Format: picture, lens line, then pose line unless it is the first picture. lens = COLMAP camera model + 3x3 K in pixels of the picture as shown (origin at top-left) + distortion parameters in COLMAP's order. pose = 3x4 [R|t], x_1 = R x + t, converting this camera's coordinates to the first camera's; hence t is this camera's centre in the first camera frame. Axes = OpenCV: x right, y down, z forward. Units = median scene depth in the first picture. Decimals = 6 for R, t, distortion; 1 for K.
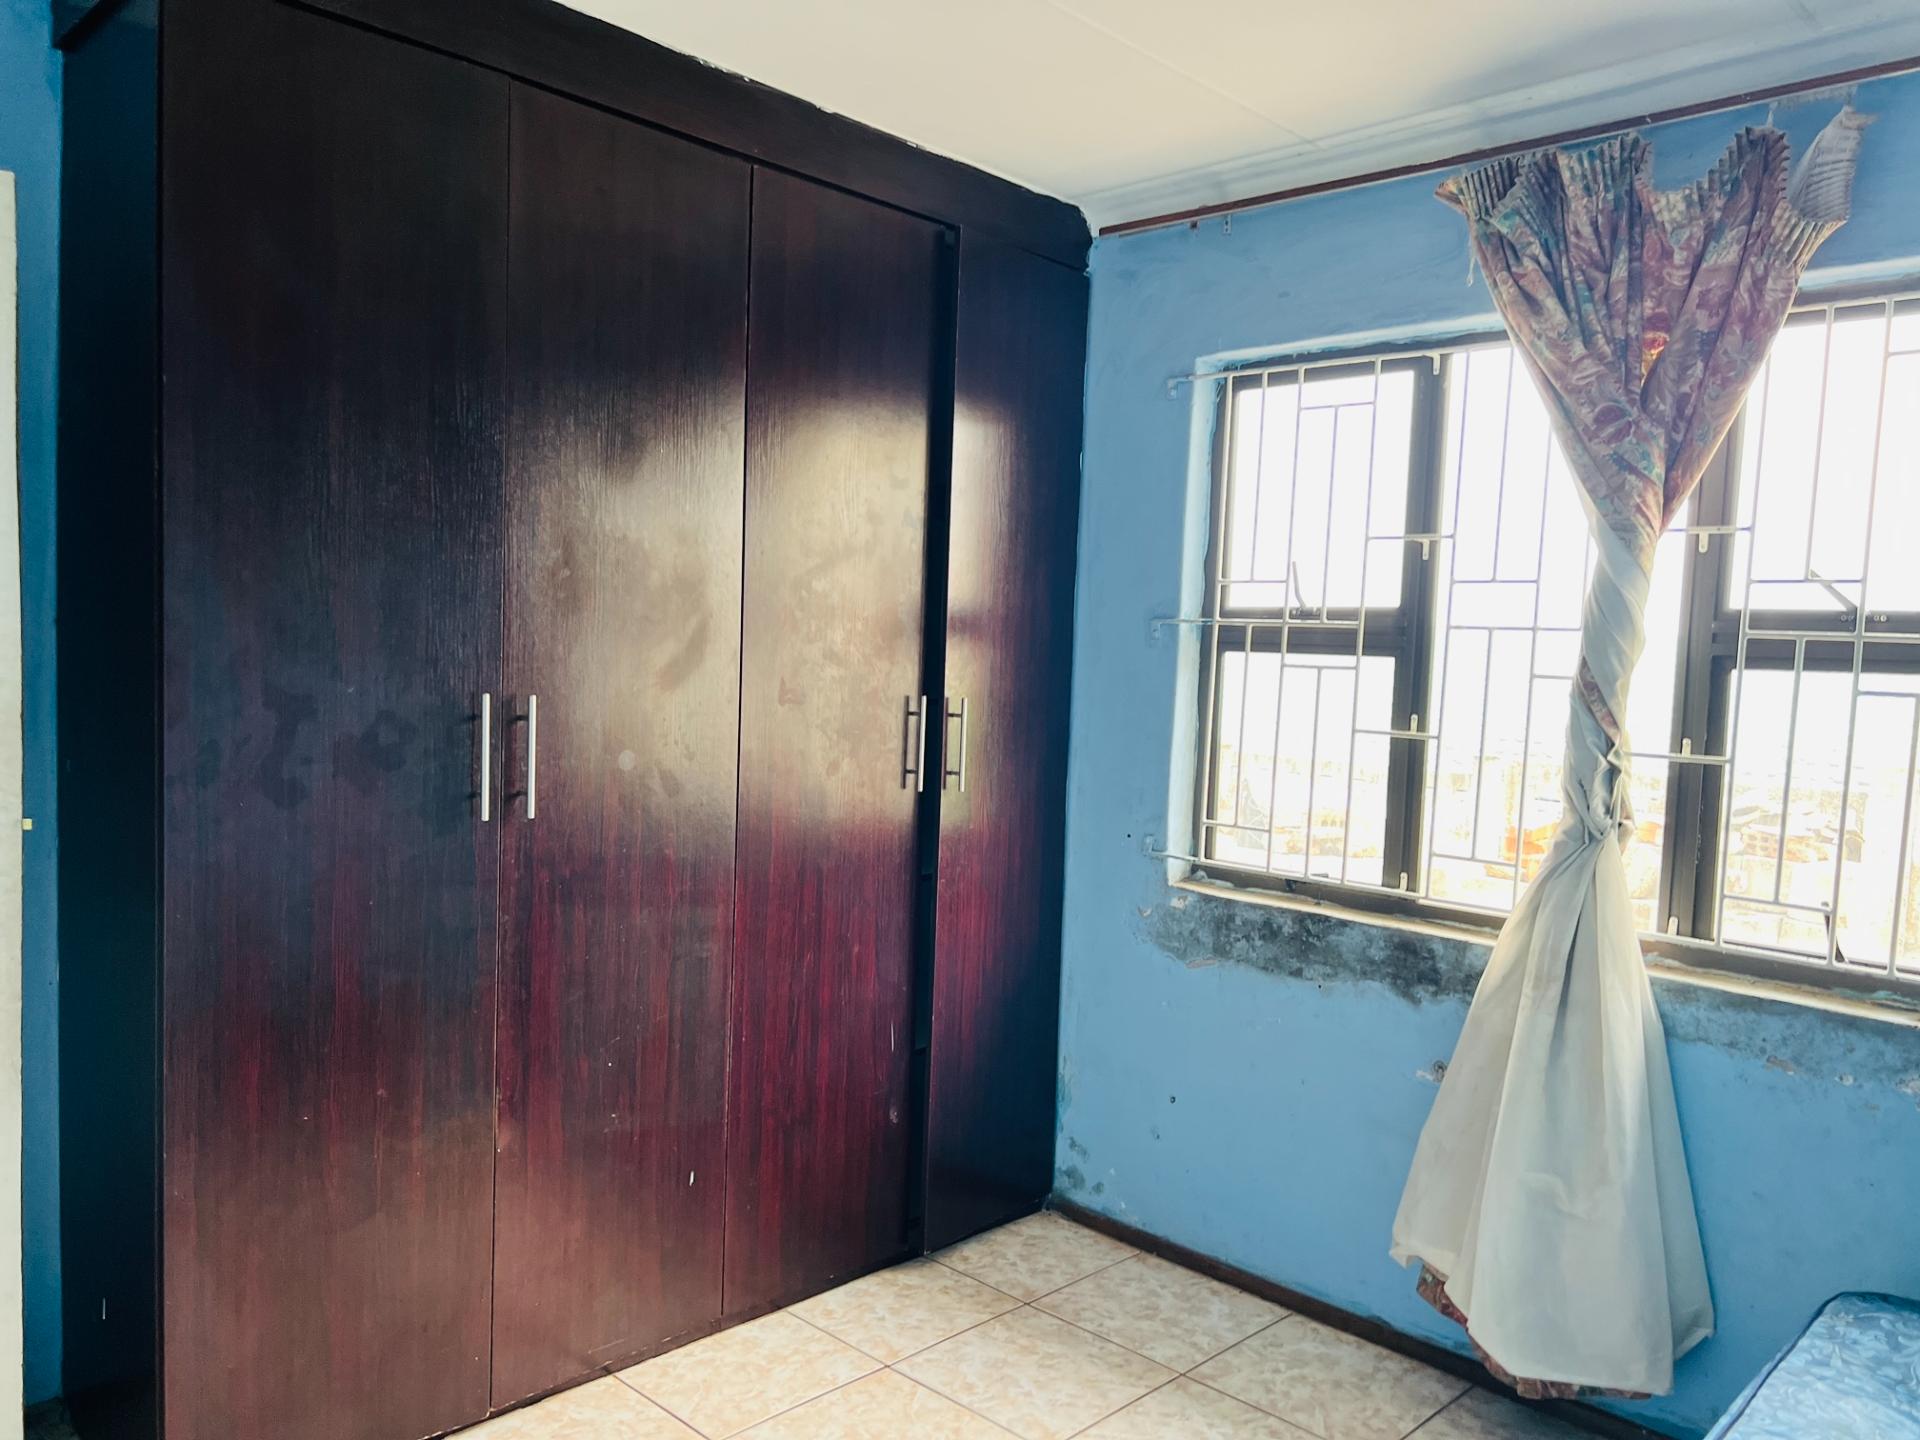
lens RADIAL K [[1428.4, 0, 956.6], [0, 1428.4, 726.1], [0, 0, 1]] dist [0.004587, 0.001385]
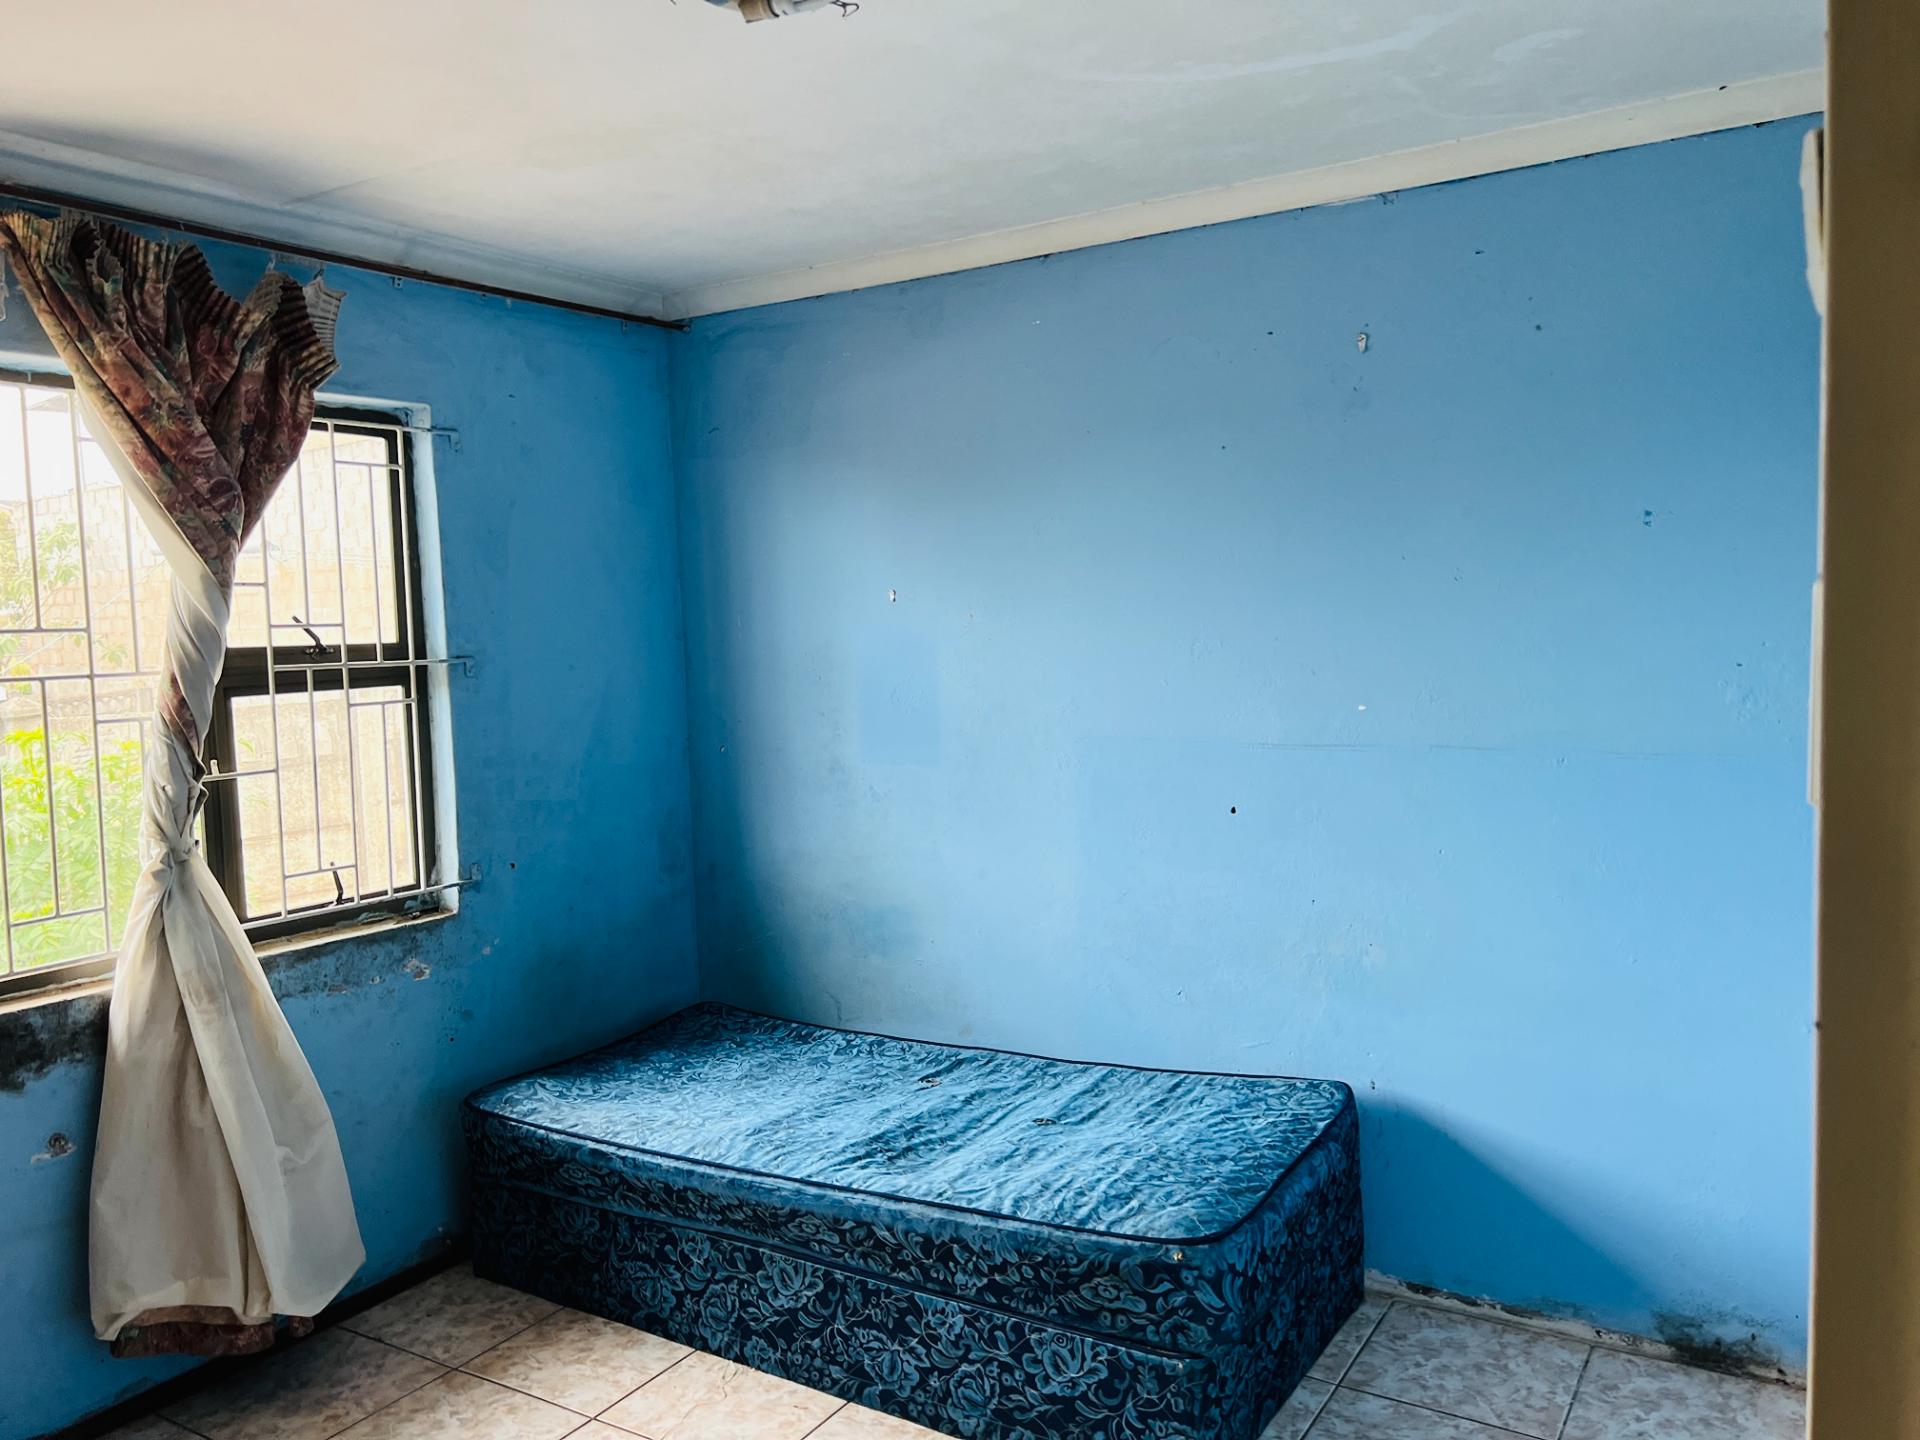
lens RADIAL K [[1447.9, 0, 966.5], [0, 1447.9, 714.6], [0, 0, 1]] dist [0.001172, -0.004339]
pose [[-0.209529, -0.062356, 0.975812, -0.870133], [0.124558, 0.988132, 0.089889, -0.065410], [-0.969837, 0.140380, -0.199275, 0.688785]]
